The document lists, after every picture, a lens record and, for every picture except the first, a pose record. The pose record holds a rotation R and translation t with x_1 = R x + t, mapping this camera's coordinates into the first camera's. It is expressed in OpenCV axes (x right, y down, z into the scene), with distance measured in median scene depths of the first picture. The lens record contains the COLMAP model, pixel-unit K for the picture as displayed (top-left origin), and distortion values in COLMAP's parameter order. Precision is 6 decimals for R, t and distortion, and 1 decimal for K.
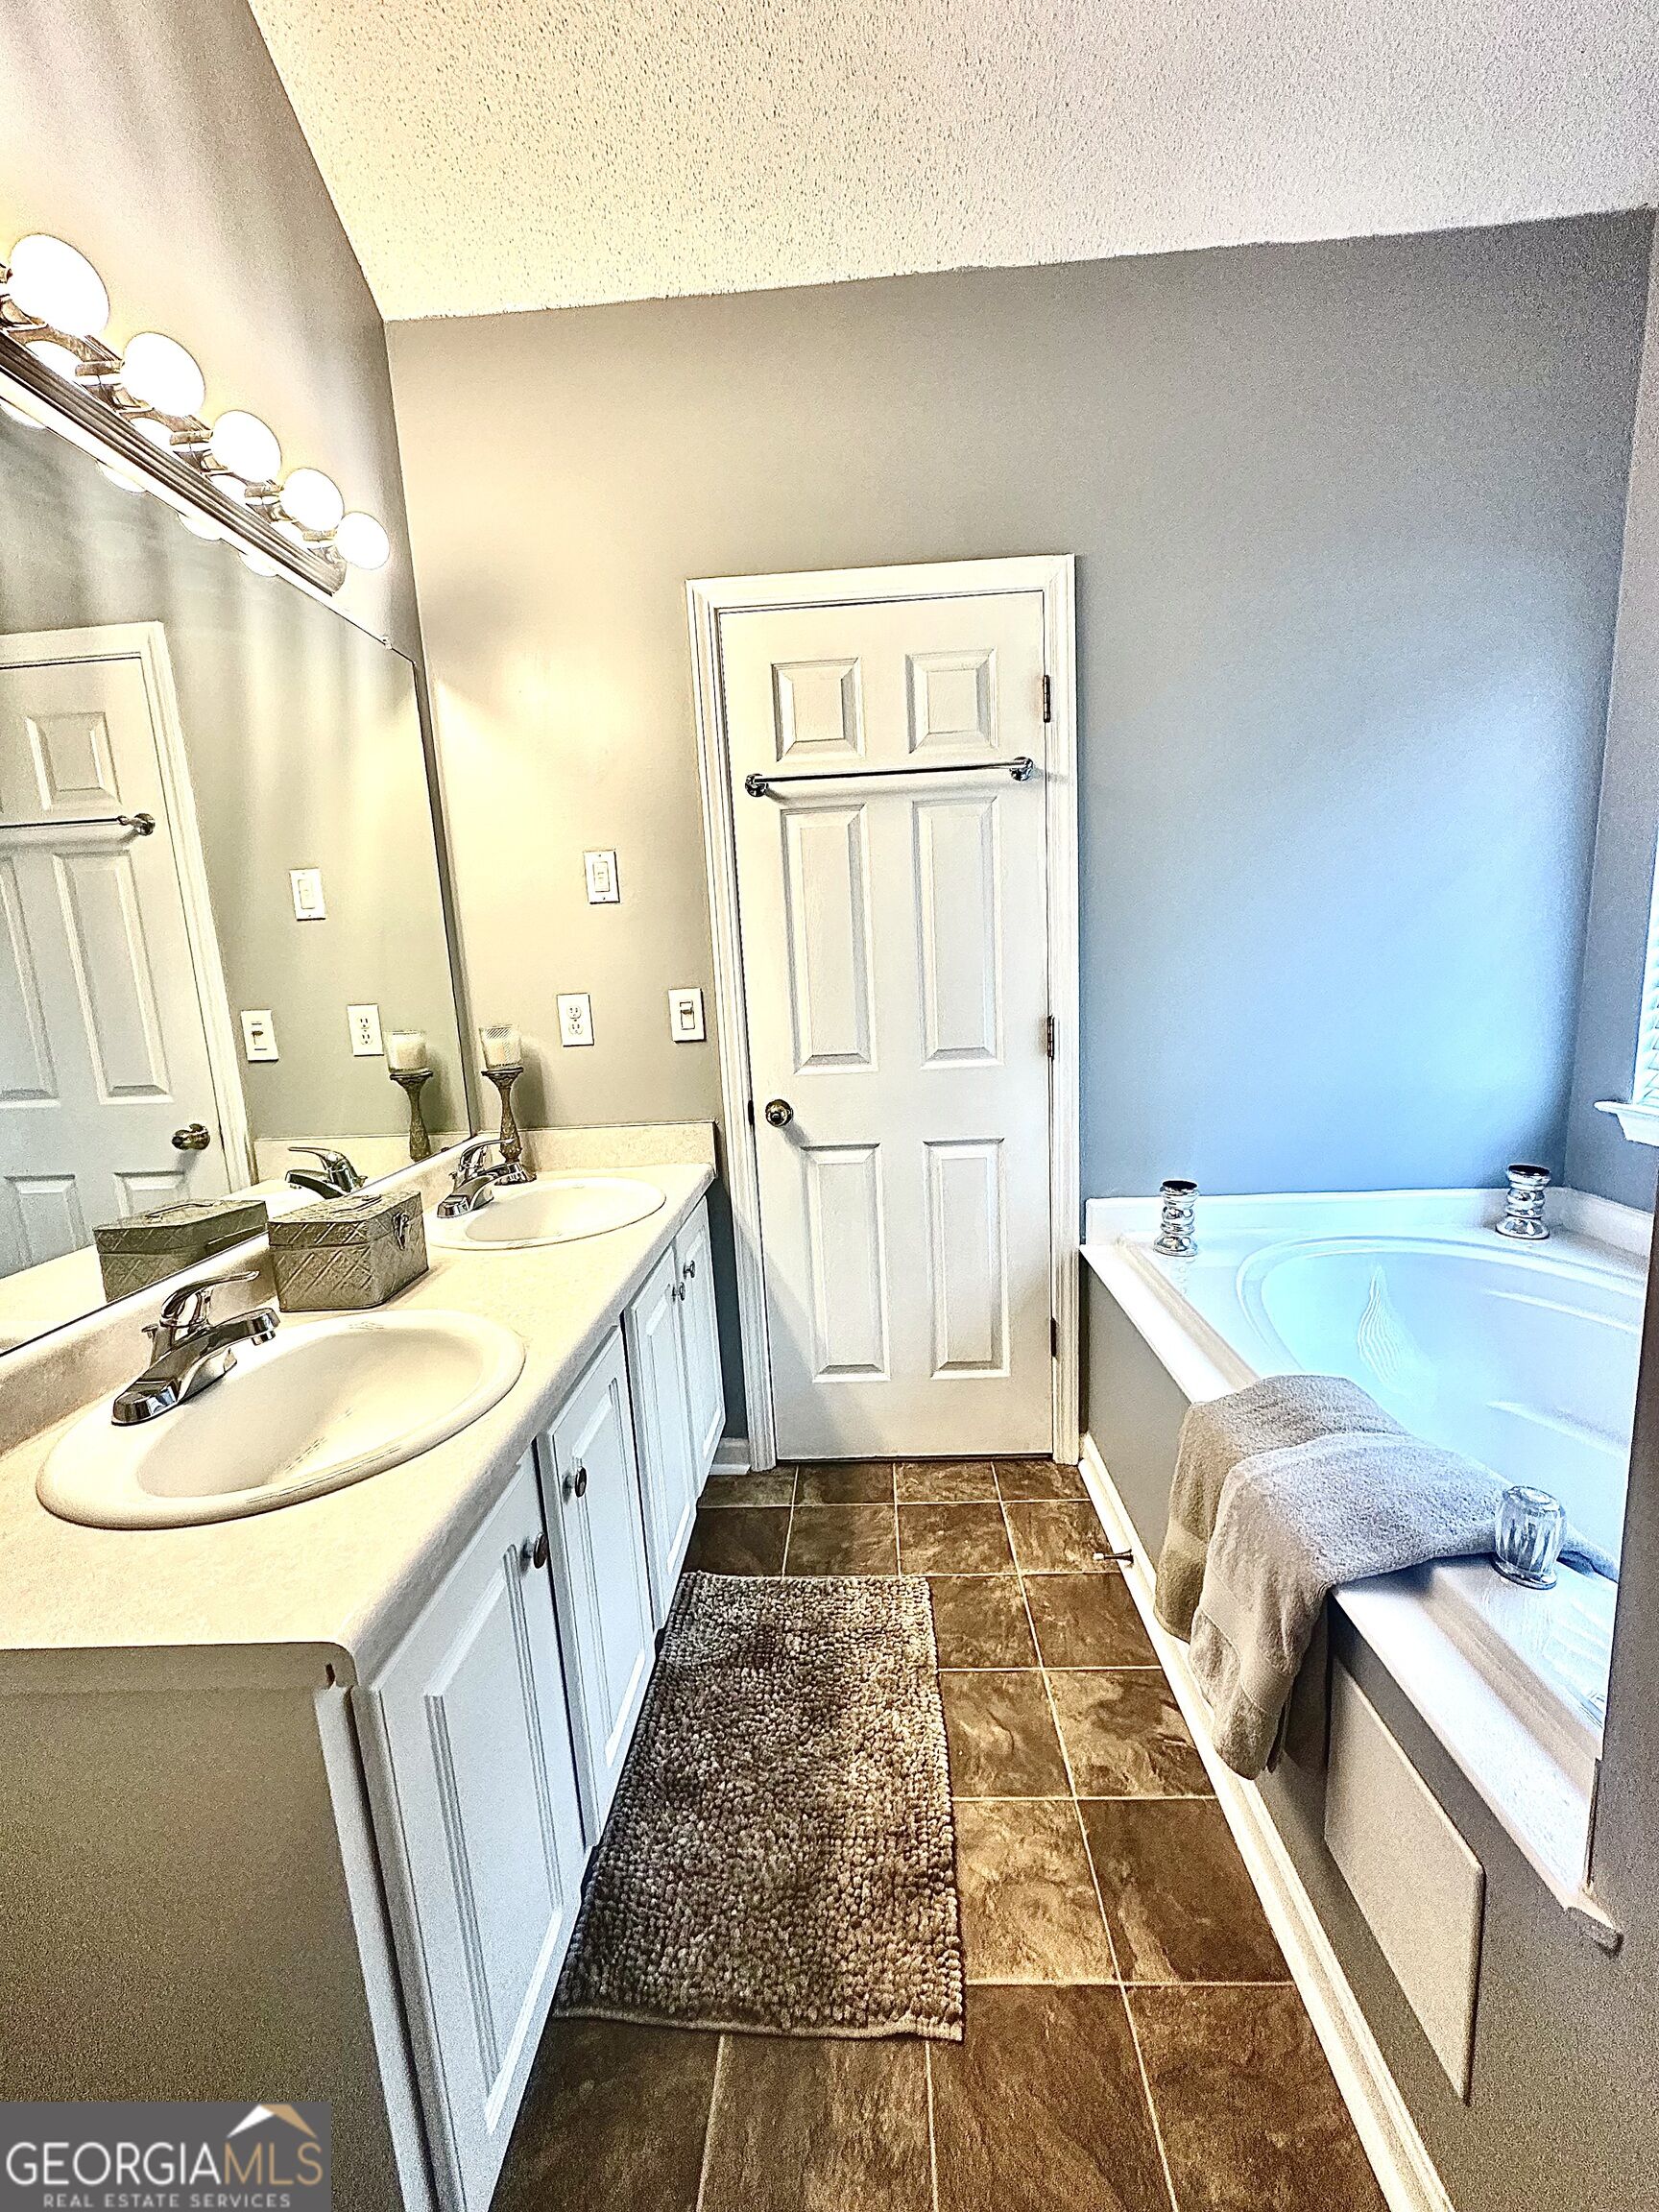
lens RADIAL K [[935.0, 0, 826.4], [0, 935.0, 1116.4], [0, 0, 1]] dist [0.000123, 0.000441]
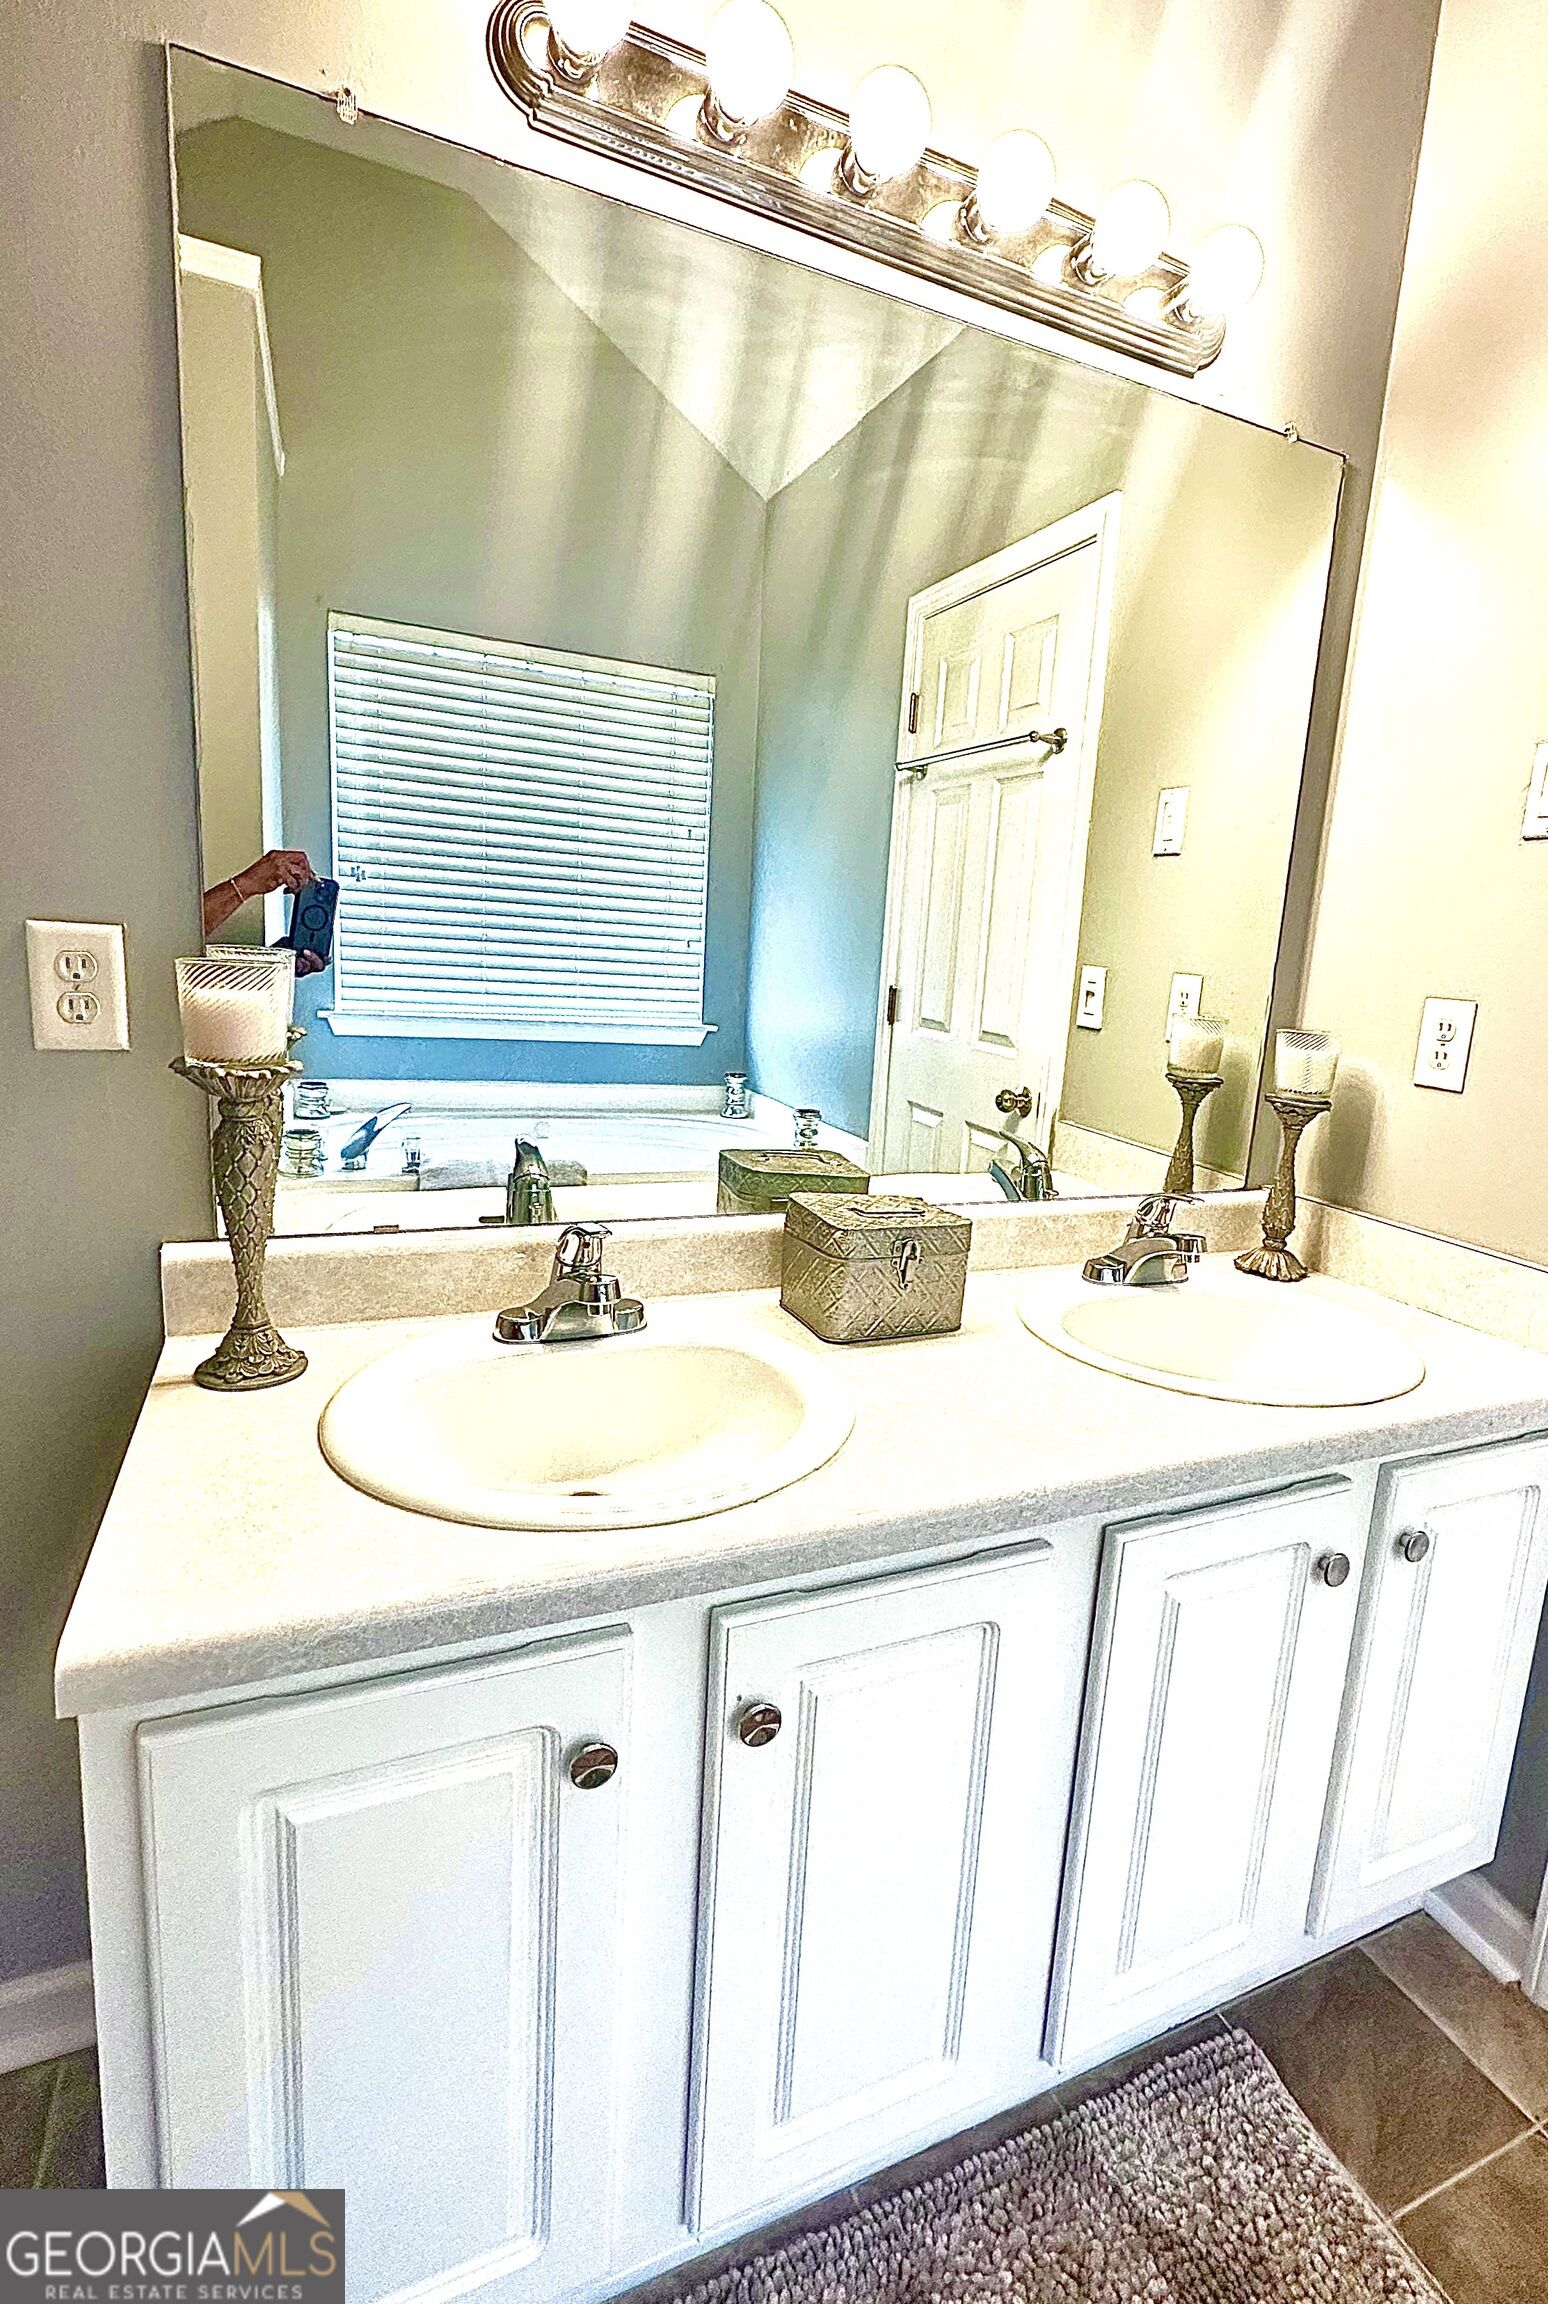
lens RADIAL K [[1136.5, 0, 777.6], [0, 1136.5, 1141.4], [0, 0, 1]] dist [0.002718, 0.000357]
pose [[0.455108, 0.249433, -0.854786, 0.154387], [-0.242999, 0.958317, 0.150265, -0.051260], [0.856637, 0.139326, 0.496750, 0.309839]]
